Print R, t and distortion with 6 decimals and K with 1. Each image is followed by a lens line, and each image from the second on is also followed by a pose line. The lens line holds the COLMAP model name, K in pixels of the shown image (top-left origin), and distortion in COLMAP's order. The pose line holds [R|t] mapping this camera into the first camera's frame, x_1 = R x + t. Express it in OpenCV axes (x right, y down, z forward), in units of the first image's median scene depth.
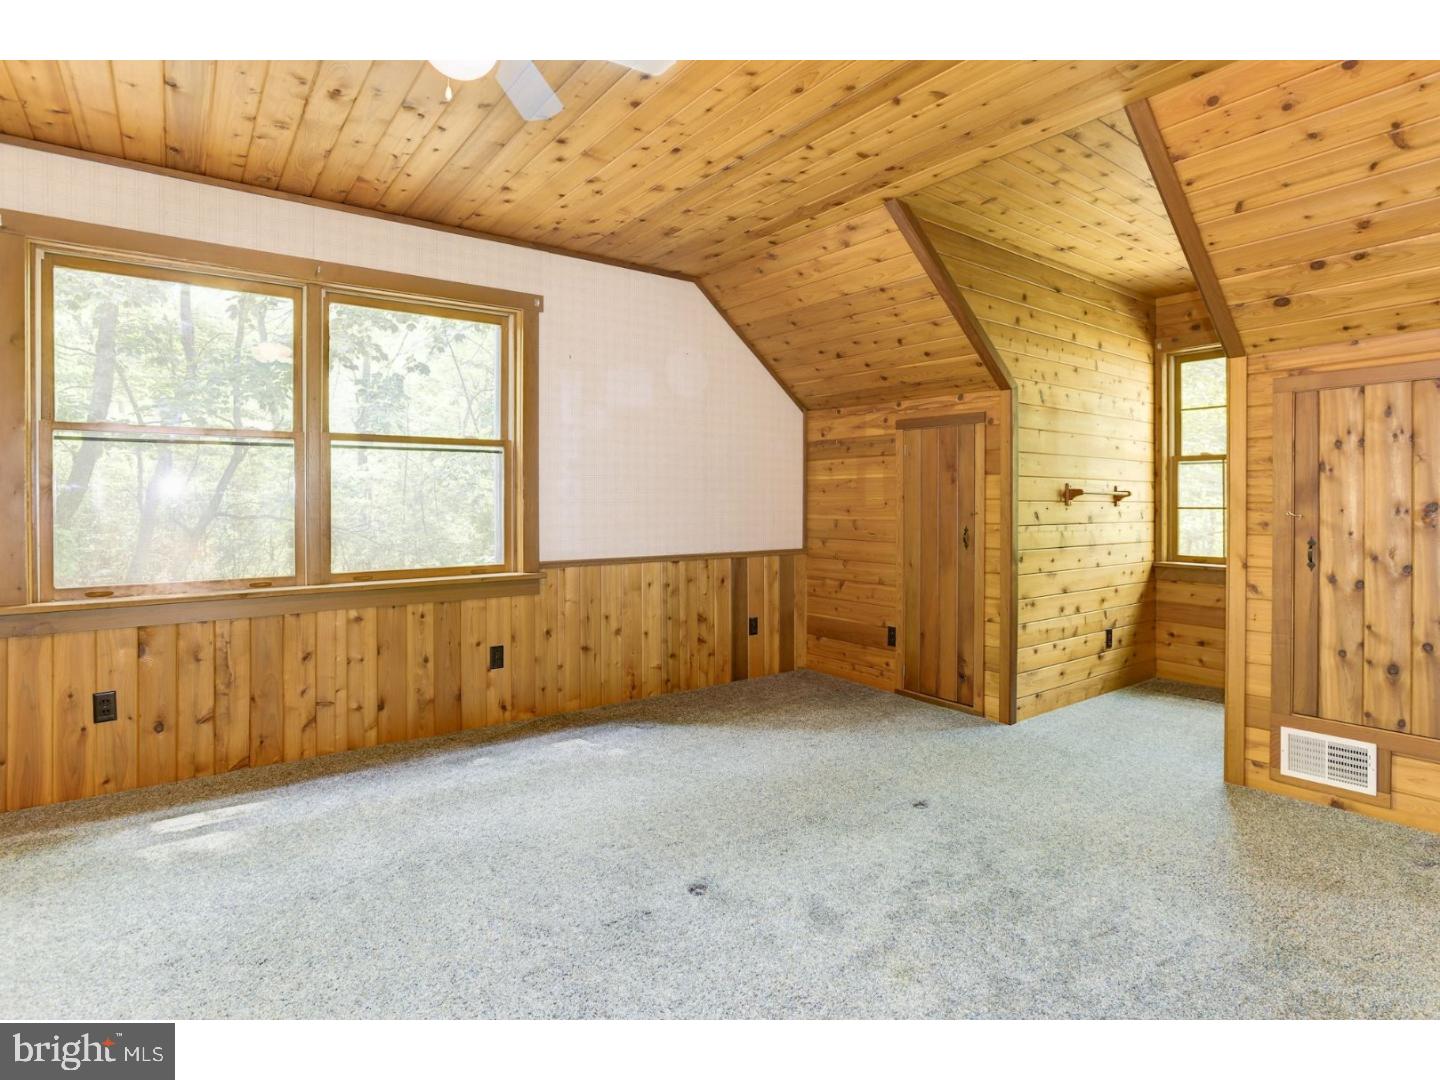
lens RADIAL K [[737.0, 0, 717.8], [0, 737.0, 510.5], [0, 0, 1]] dist [0.000267, 0.000250]
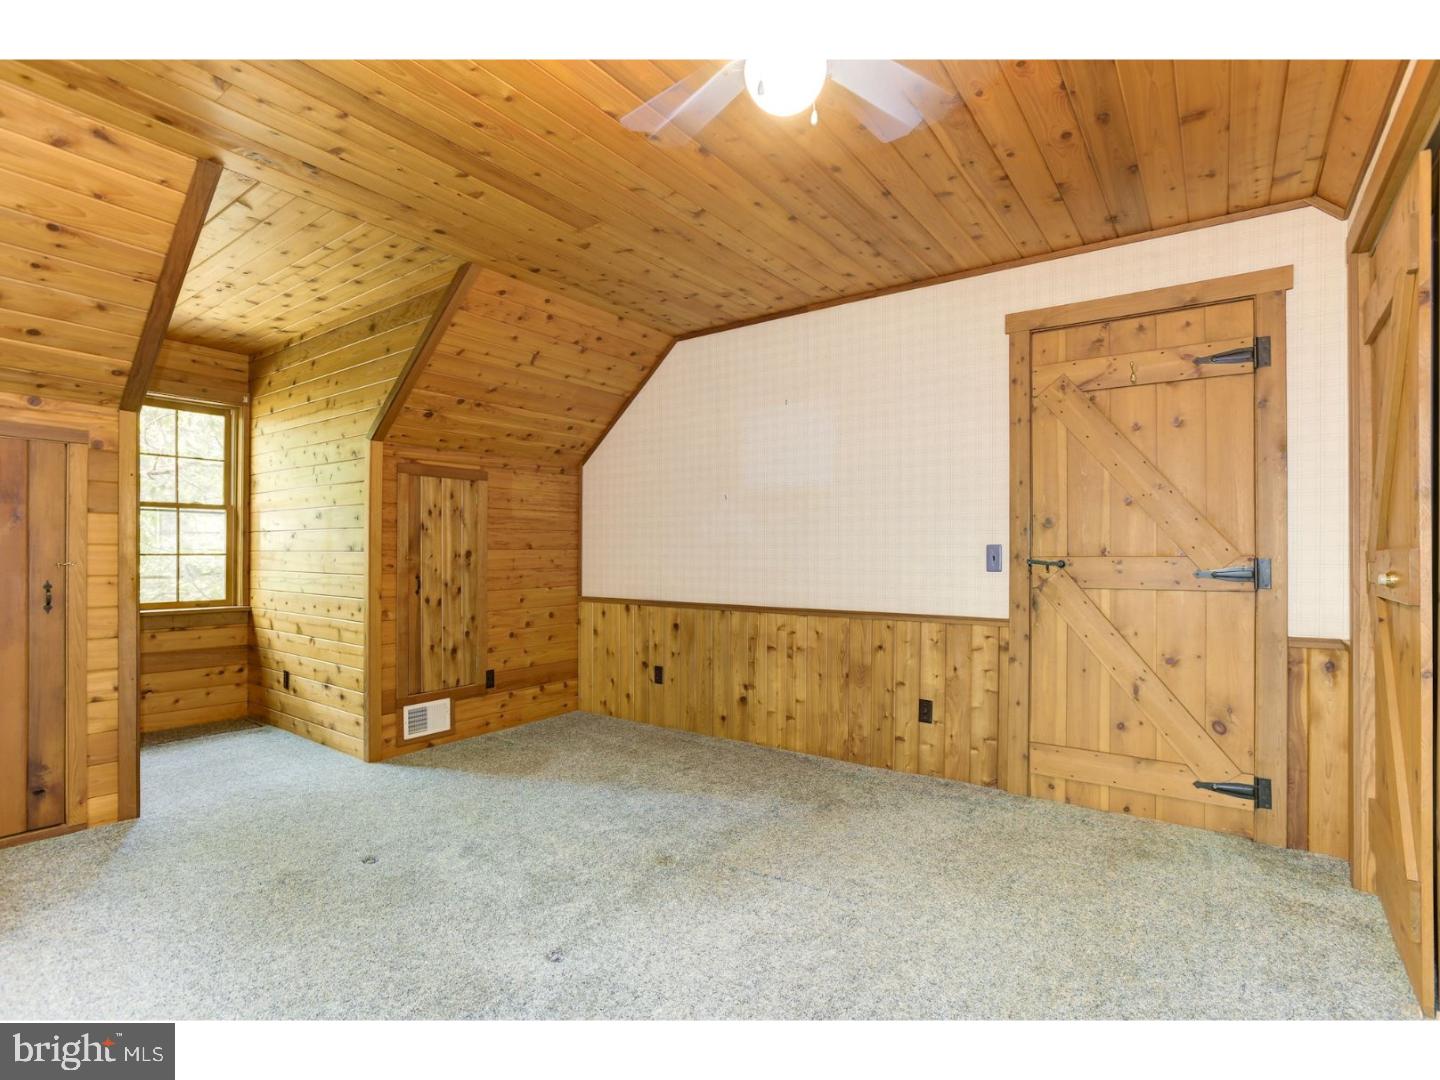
lens RADIAL K [[730.1, 0, 723.9], [0, 730.1, 550.6], [0, 0, 1]] dist [-0.025210, 0.000133]
pose [[-0.293806, 0.000911, 0.955865, -0.650822], [0.005086, 0.999987, 0.000610, -0.007369], [-0.955852, 0.005040, -0.293807, 0.696219]]
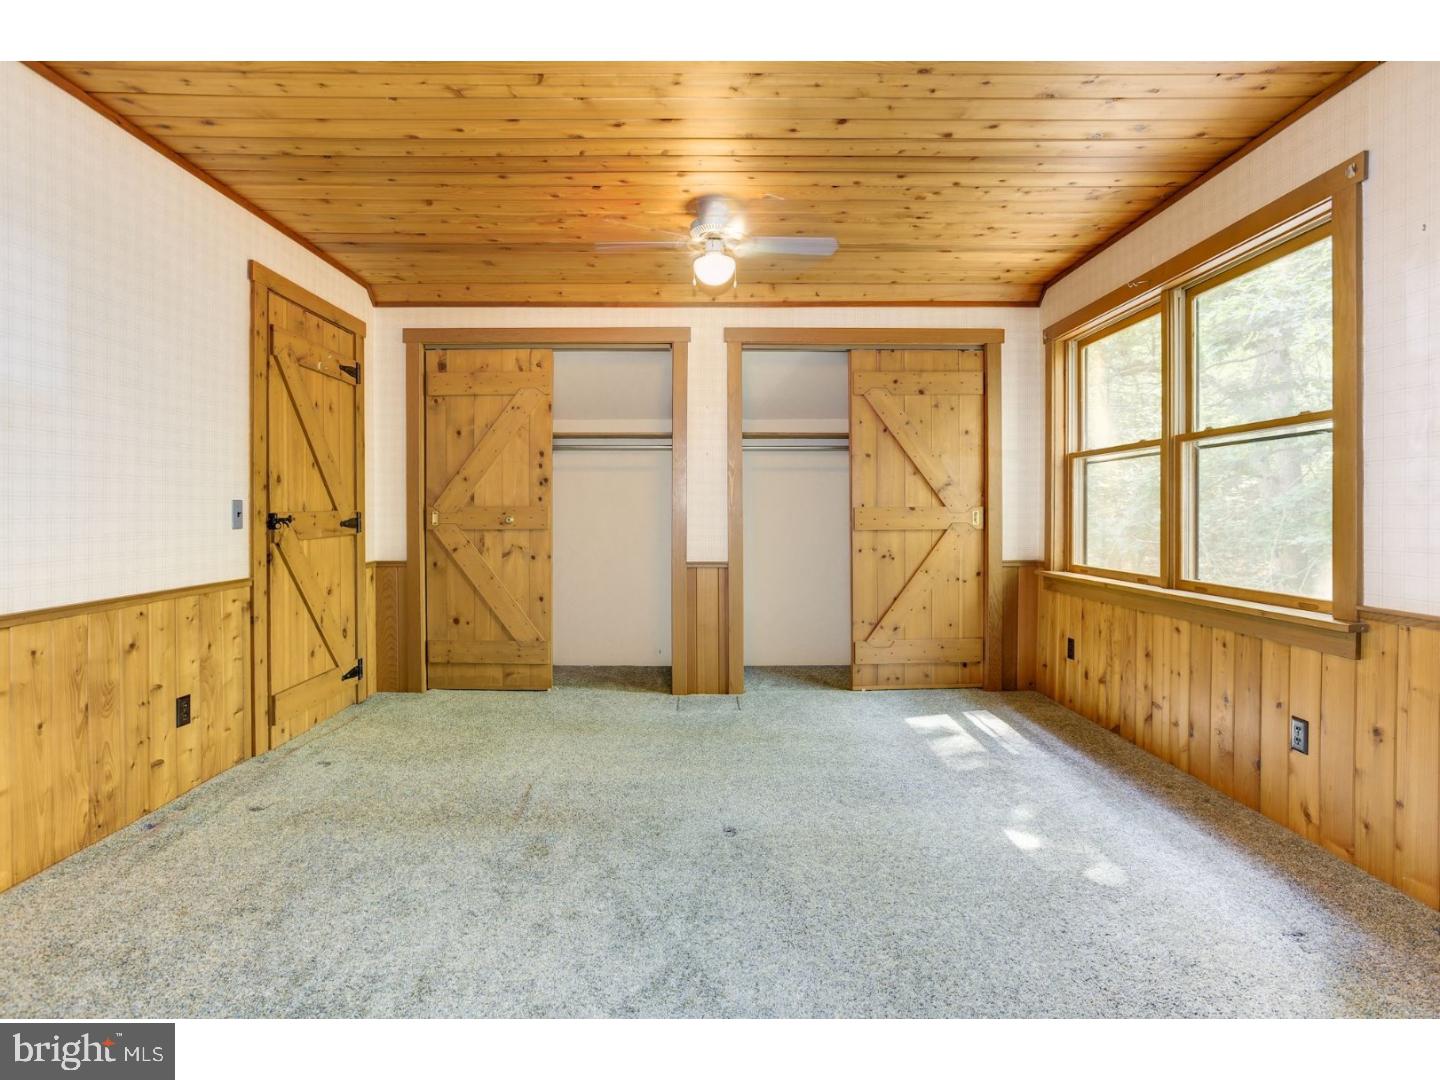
lens RADIAL K [[737.0, 0, 717.8], [0, 737.0, 510.5], [0, 0, 1]] dist [0.000267, 0.000250]
pose [[-0.588126, 0.001624, -0.808768, 0.641682], [-0.005923, 0.999963, 0.006316, -0.008926], [0.808748, 0.008505, -0.588094, 1.105636]]
